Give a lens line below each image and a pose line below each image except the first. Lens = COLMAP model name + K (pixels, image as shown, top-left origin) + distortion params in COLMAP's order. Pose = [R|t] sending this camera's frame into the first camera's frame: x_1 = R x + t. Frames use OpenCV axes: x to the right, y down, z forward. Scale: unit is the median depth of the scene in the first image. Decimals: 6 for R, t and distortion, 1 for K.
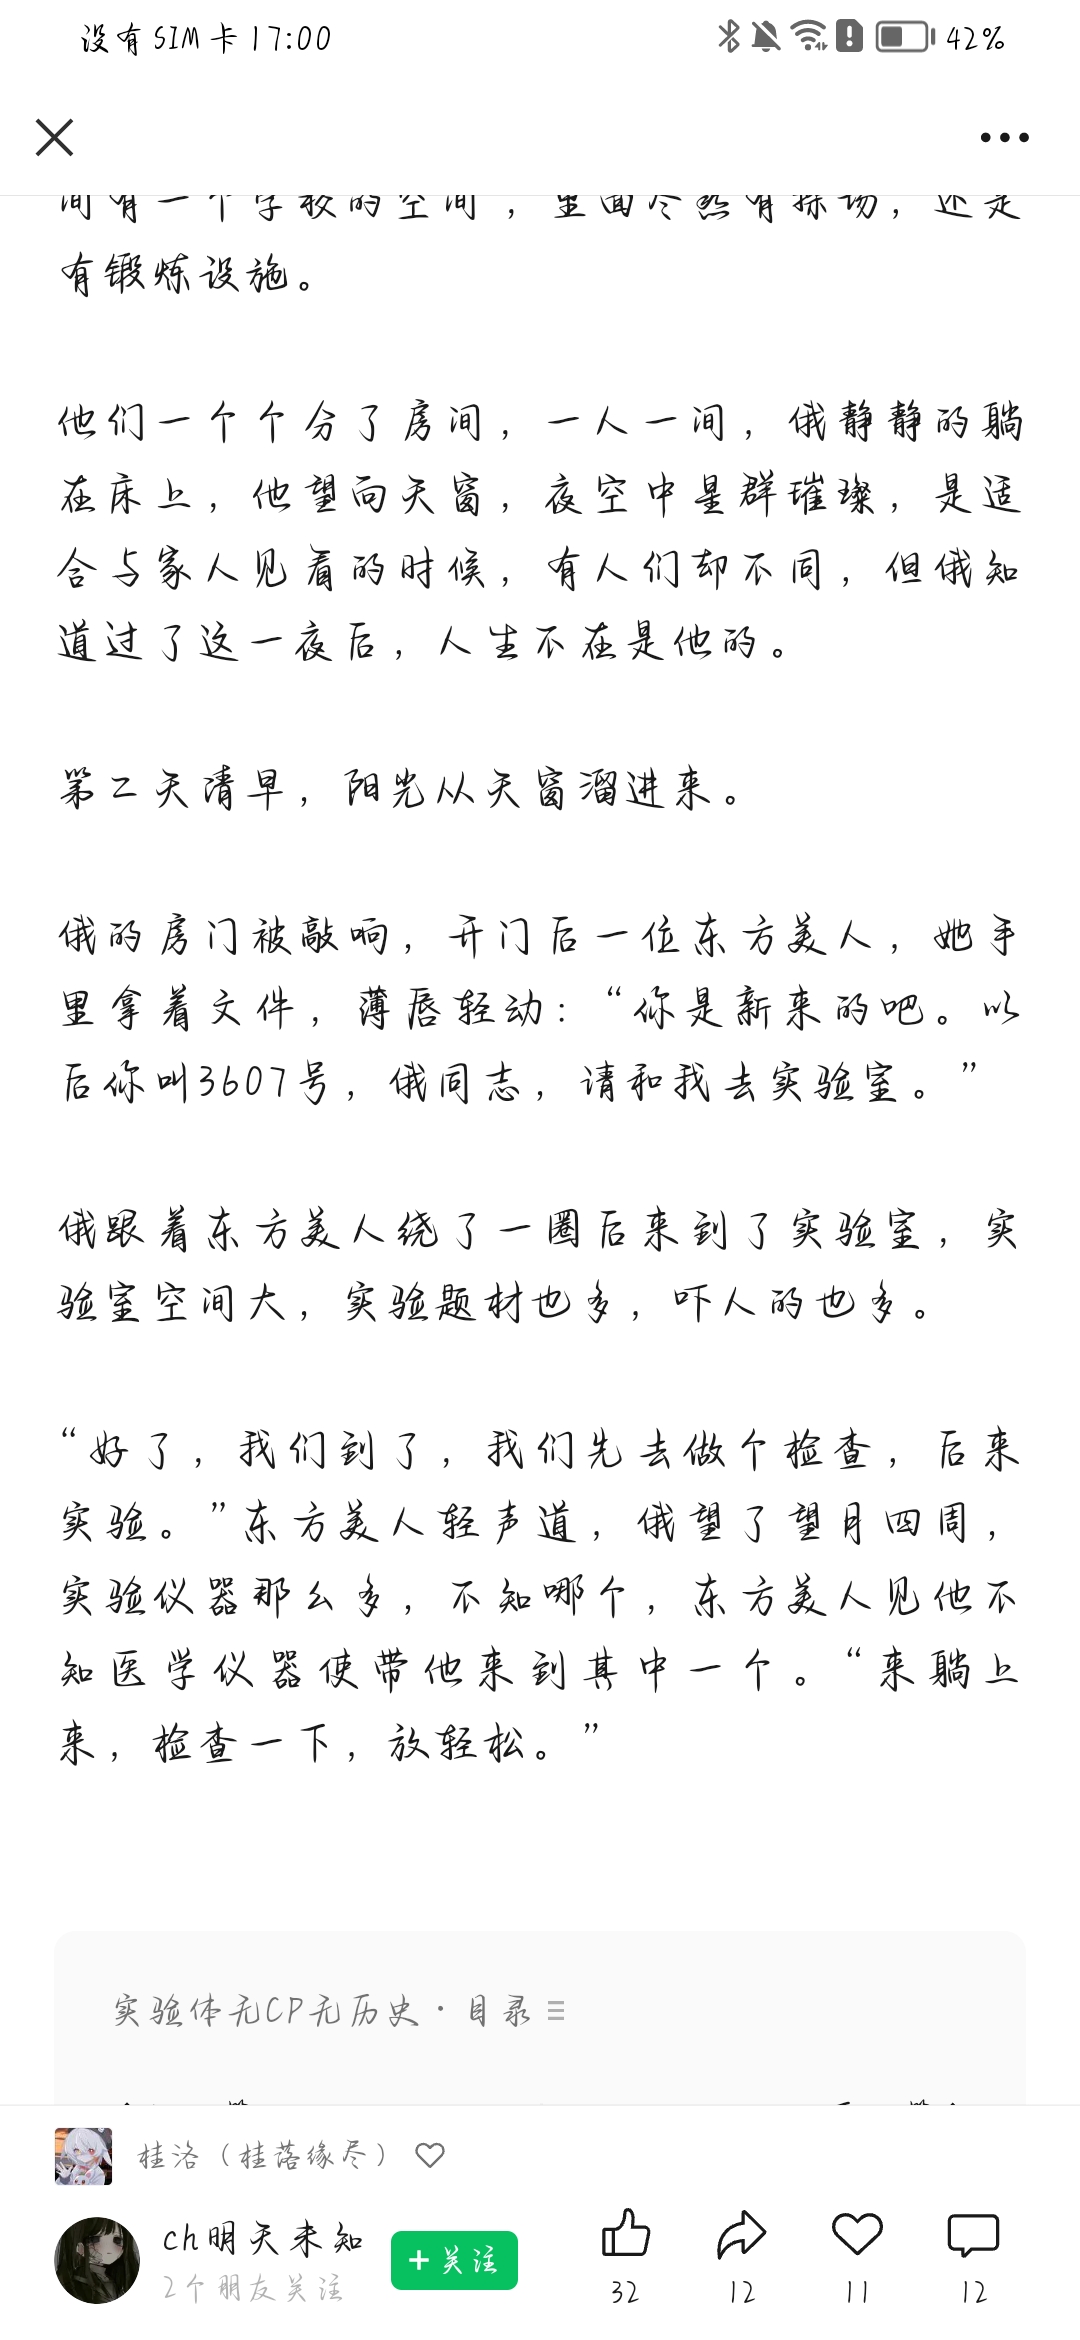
lens RADIAL K [[1782.2, 0, 540.0], [0, 1782.2, 1170.0], [0, 0, 1]] dist [0.000021, -0.000065]
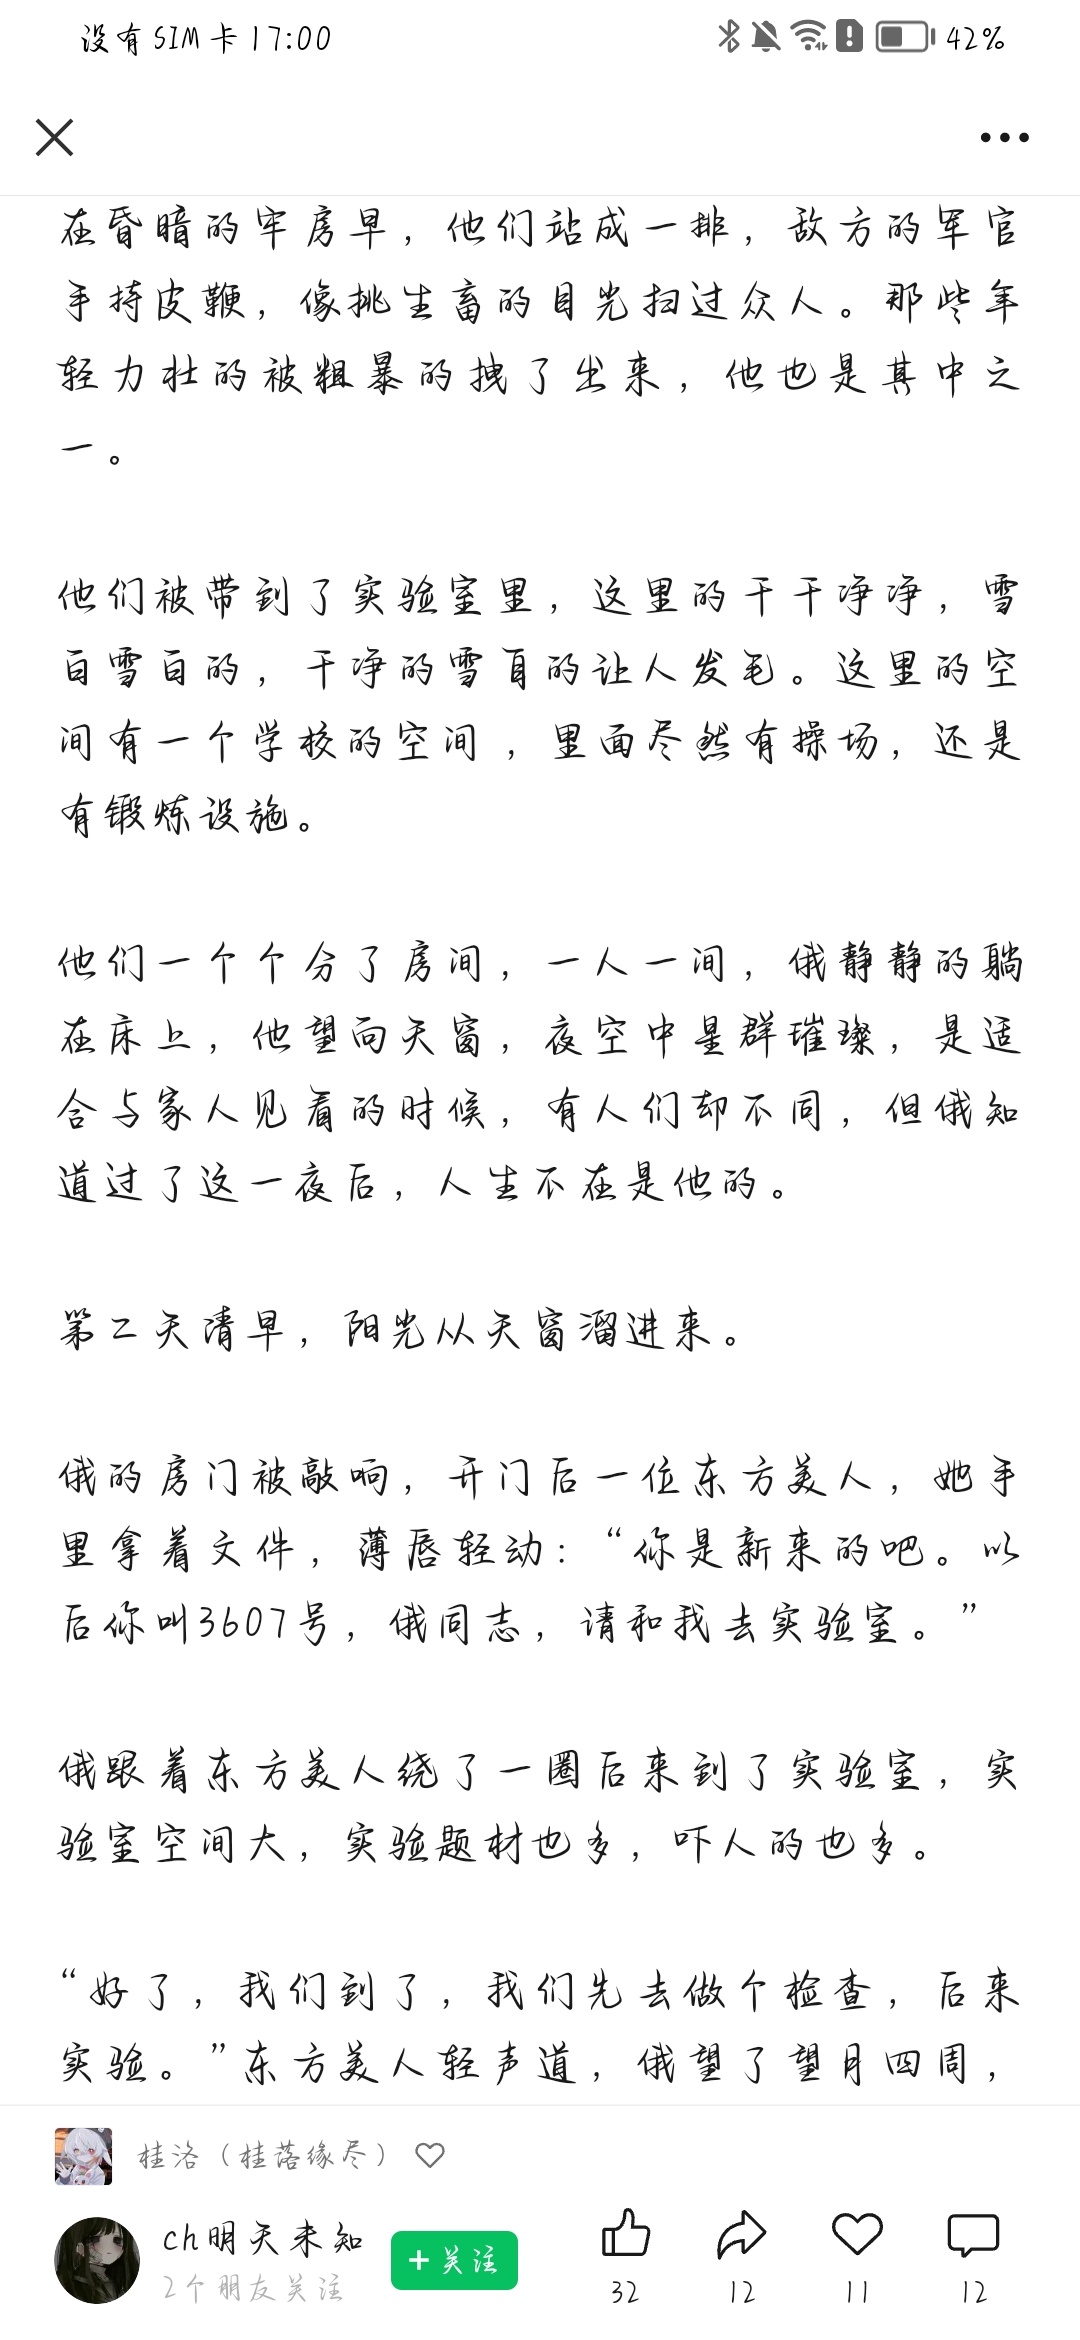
lens RADIAL K [[1782.2, 0, 540.0], [0, 1782.2, 1170.0], [0, 0, 1]] dist [0.000021, -0.000065]
pose [[1.000000, 0.000001, 0.000000, -0.000001], [-0.000001, 1.000000, 0.000002, -0.303561], [0.000000, -0.000002, 1.000000, 0.000002]]
